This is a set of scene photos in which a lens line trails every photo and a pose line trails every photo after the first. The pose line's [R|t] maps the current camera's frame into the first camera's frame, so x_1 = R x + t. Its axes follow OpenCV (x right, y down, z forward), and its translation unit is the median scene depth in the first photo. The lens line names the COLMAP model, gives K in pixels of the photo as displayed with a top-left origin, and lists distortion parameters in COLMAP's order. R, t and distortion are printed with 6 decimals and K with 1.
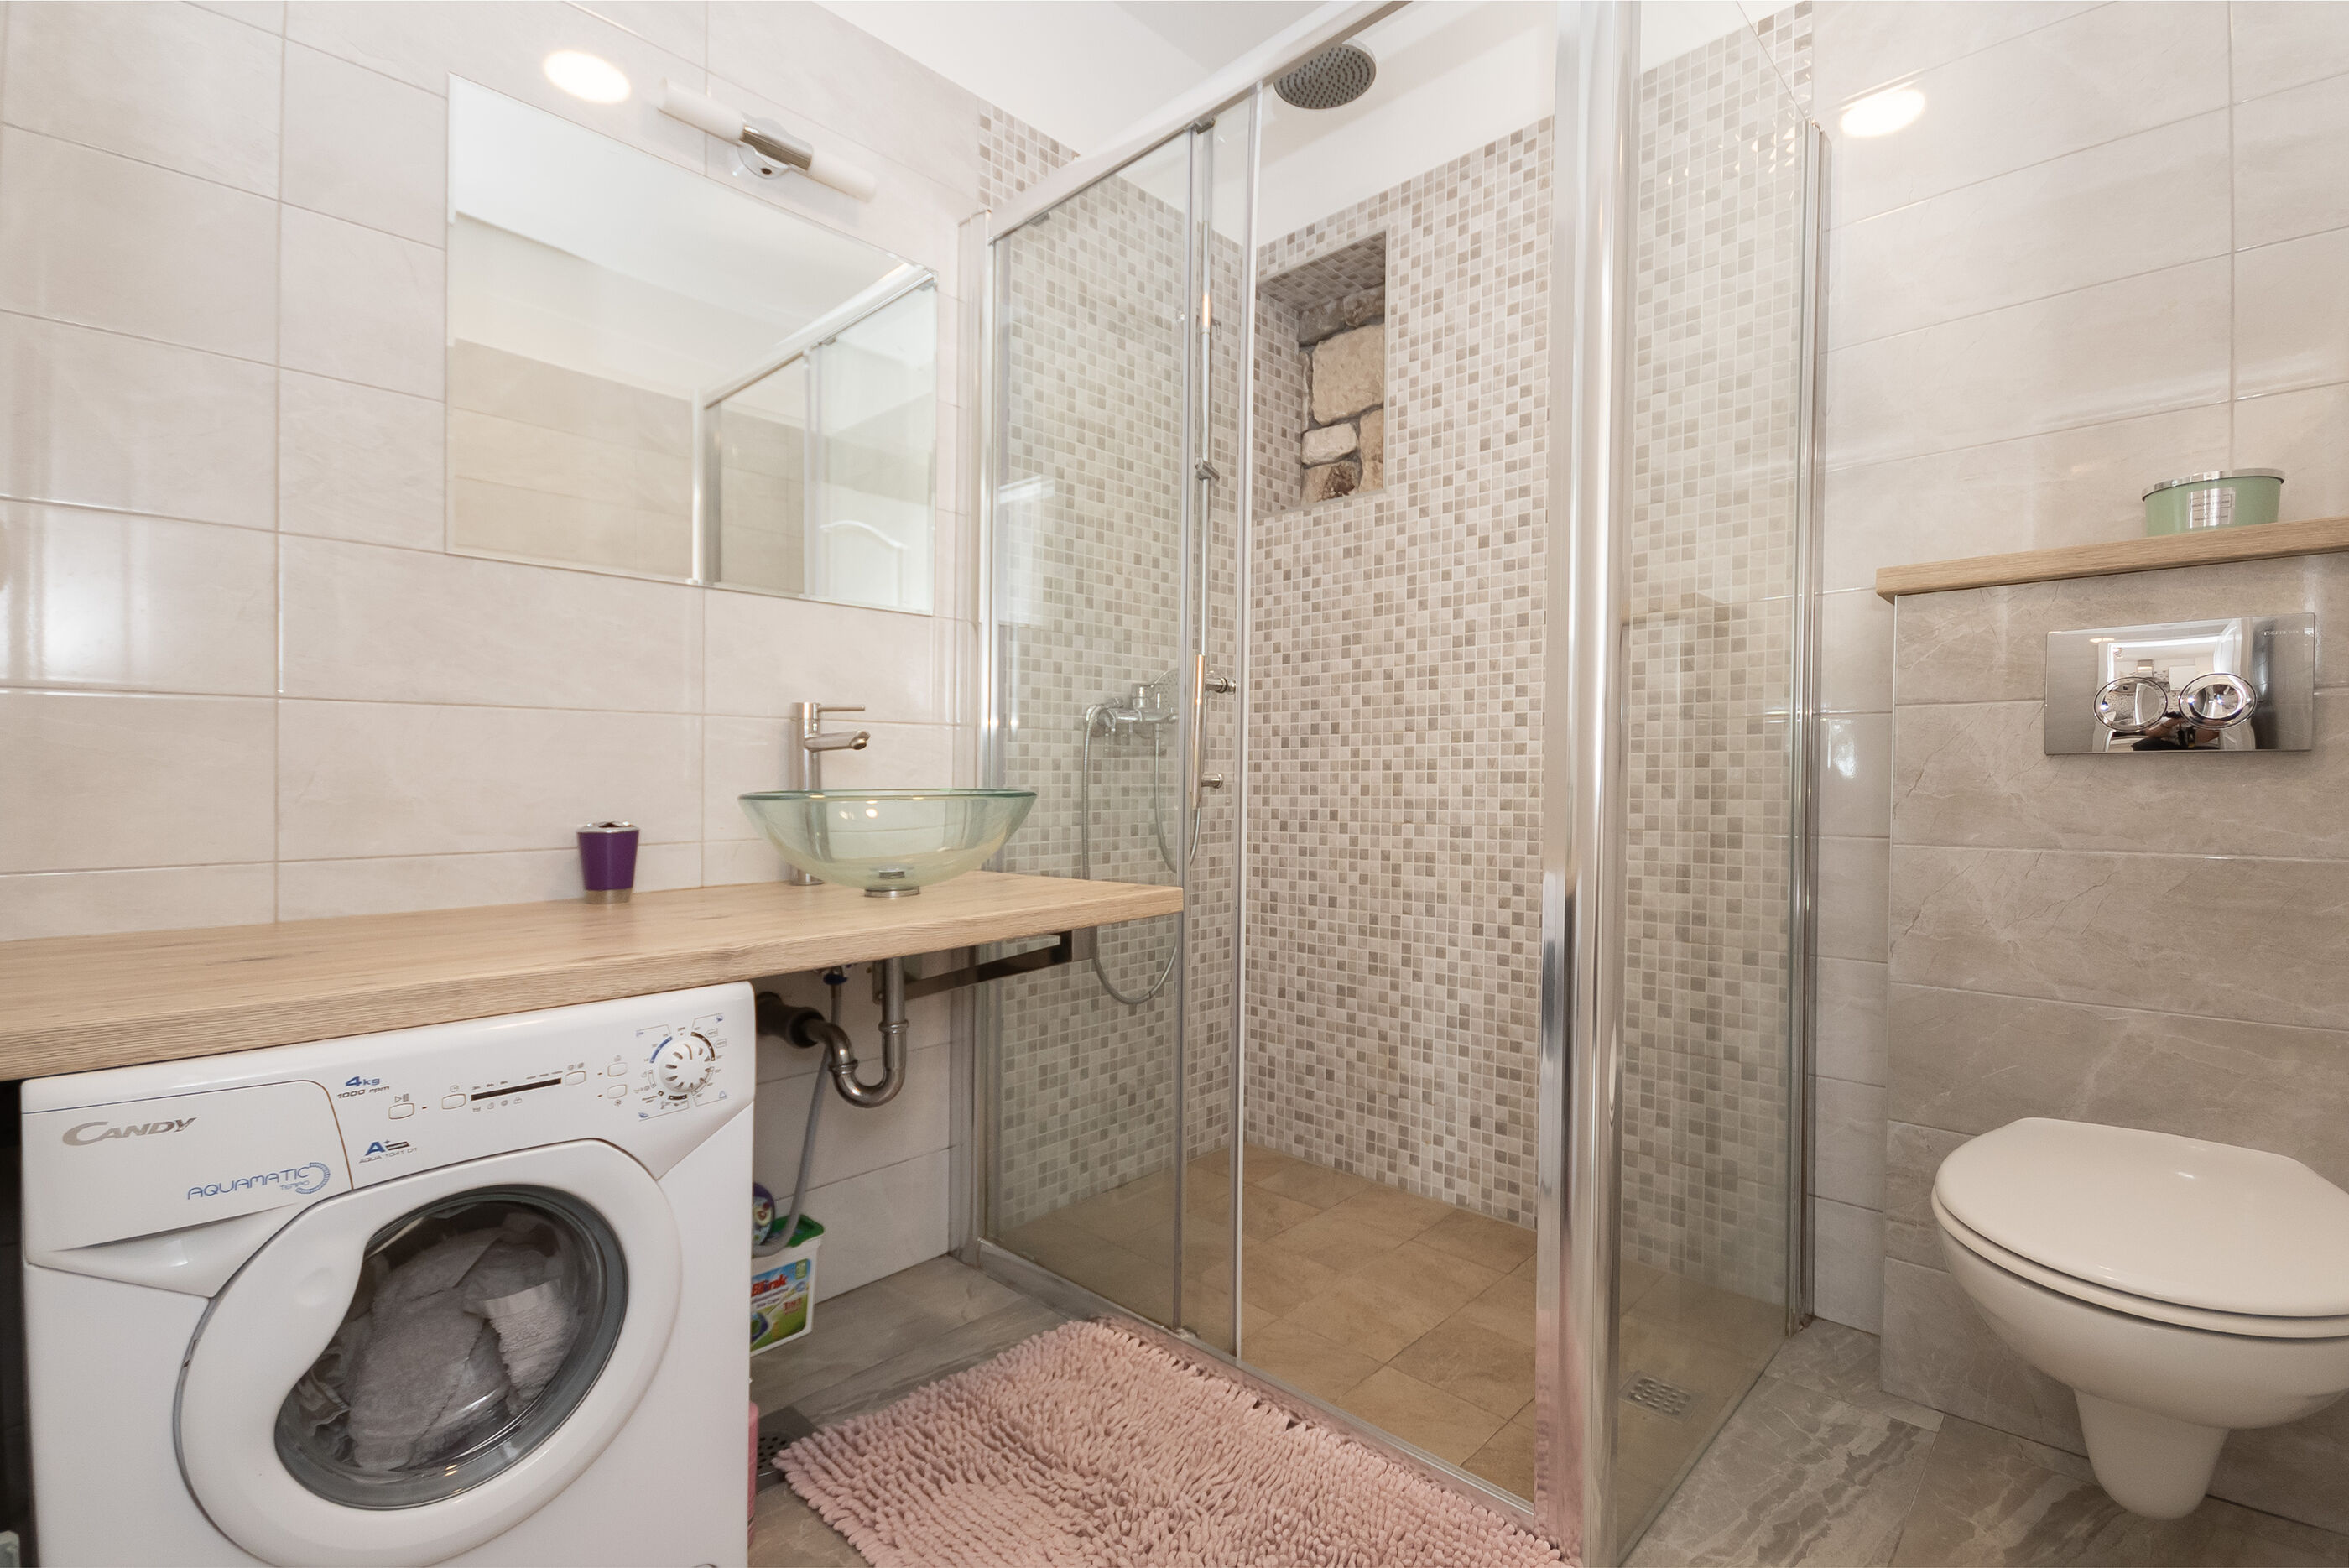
lens RADIAL K [[1063.3, 0, 1169.4], [0, 1063.3, 748.2], [0, 0, 1]] dist [0.001621, 0.000946]
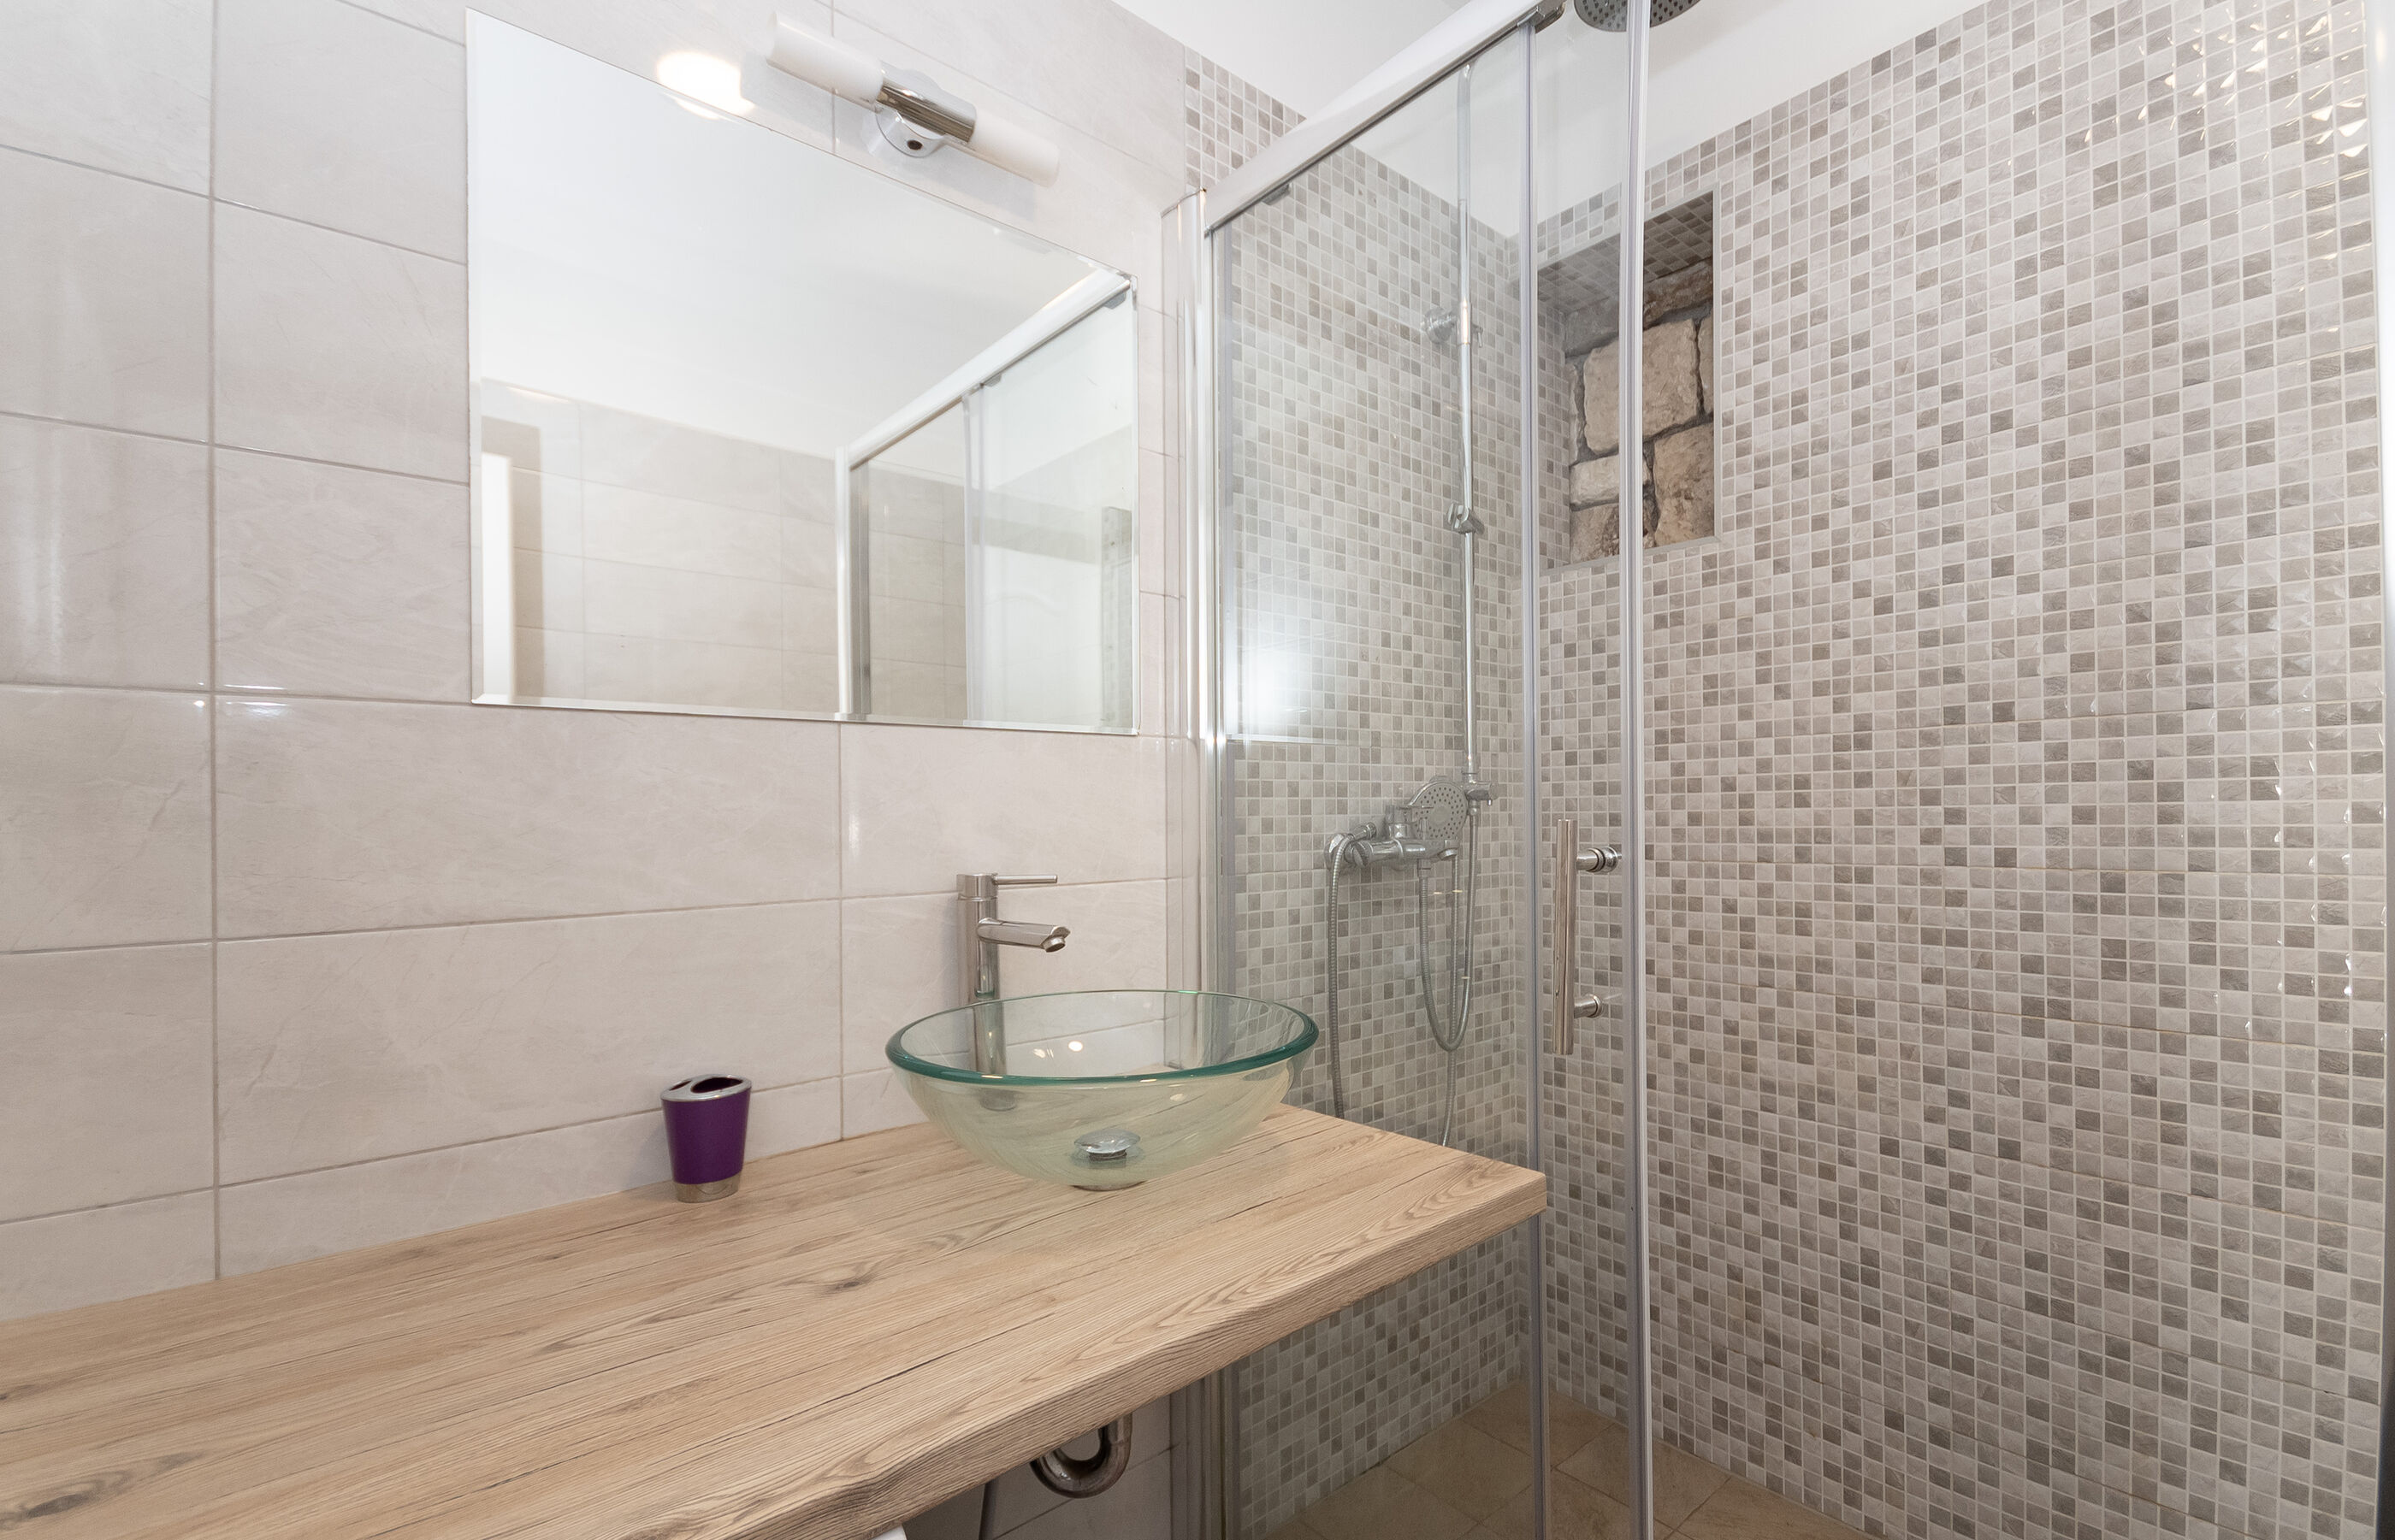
lens RADIAL K [[1030.5, 0, 1197.5], [0, 1030.5, 770.0], [0, 0, 1]] dist [0.022837, -0.010945]
pose [[0.994532, -0.015472, -0.103284, -0.093653], [0.015020, 0.999874, -0.005152, -0.084245], [0.103350, 0.003572, 0.994639, 0.246665]]
